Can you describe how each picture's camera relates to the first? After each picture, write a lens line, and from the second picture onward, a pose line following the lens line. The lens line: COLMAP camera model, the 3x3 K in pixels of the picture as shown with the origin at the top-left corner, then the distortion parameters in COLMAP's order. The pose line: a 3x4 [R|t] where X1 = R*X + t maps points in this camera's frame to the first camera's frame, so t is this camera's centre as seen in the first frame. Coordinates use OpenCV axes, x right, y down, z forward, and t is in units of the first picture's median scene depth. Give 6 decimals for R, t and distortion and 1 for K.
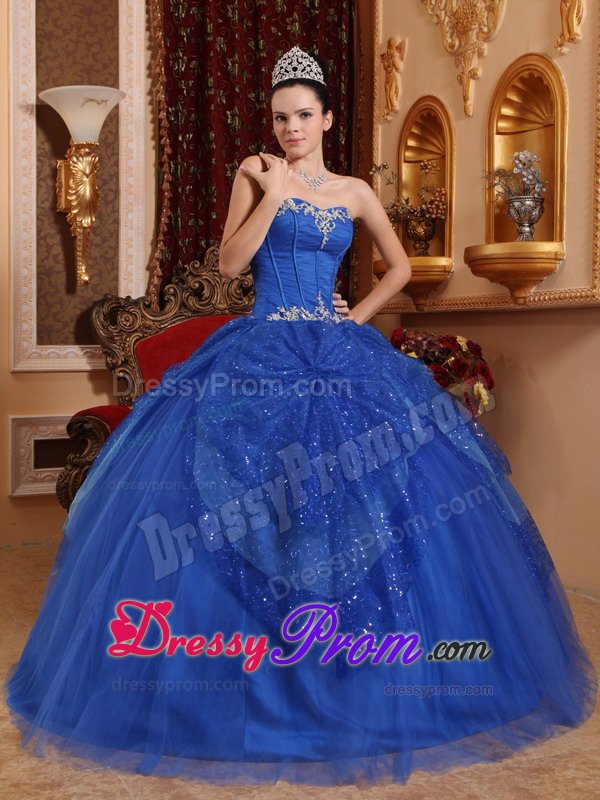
lens RADIAL K [[1500.0, 0, 317.4], [0, 1500.0, 385.4], [0, 0, 1]] dist [0.055457, 0.000000]
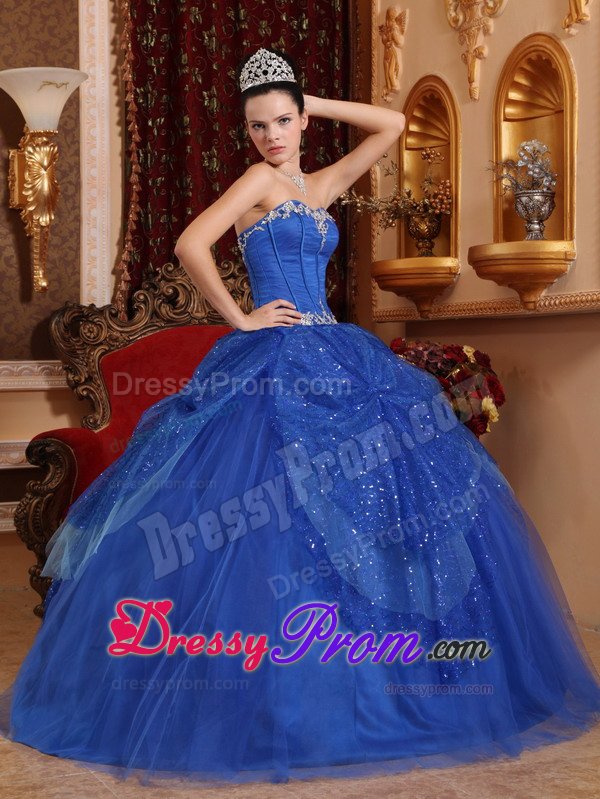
lens RADIAL K [[2327.5, 0, 348.1], [0, 2327.5, 338.6], [0, 0, 1]] dist [0.374906, 0.000000]
pose [[0.999962, -0.008170, 0.002926, 0.019351], [0.008293, 0.998972, -0.044567, 0.022810], [-0.002559, 0.044590, 0.999002, -0.364395]]
